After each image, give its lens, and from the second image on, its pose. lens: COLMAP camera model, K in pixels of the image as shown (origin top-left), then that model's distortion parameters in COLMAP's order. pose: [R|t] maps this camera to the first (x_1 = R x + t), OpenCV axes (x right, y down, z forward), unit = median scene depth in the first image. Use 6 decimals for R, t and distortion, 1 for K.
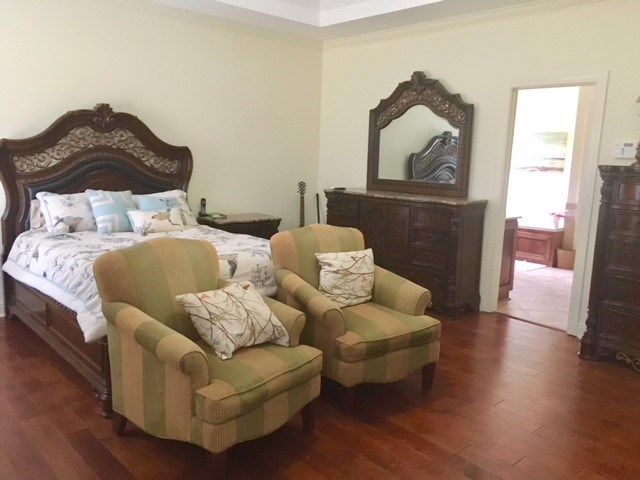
lens RADIAL K [[552.7, 0, 320.0], [0, 552.7, 240.0], [0, 0, 1]] dist [0.064714, -0.070637]
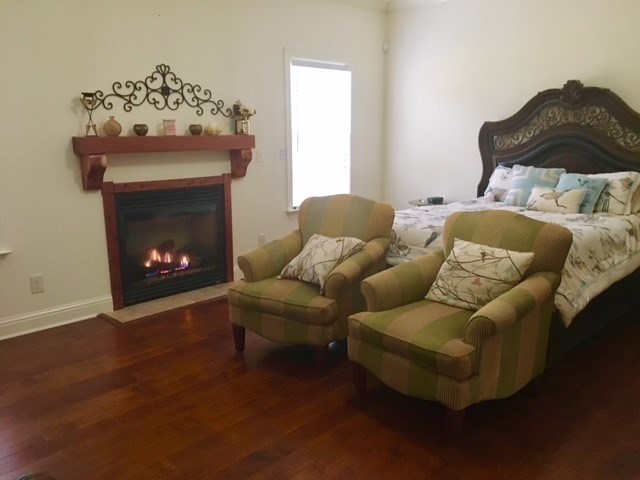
lens RADIAL K [[552.7, 0, 320.0], [0, 552.7, 240.0], [0, 0, 1]] dist [0.064714, -0.070637]
pose [[0.041436, 0.167271, -0.985040, 0.638039], [-0.148035, 0.976033, 0.159514, -0.061234], [0.988114, 0.139210, 0.065205, 0.545962]]
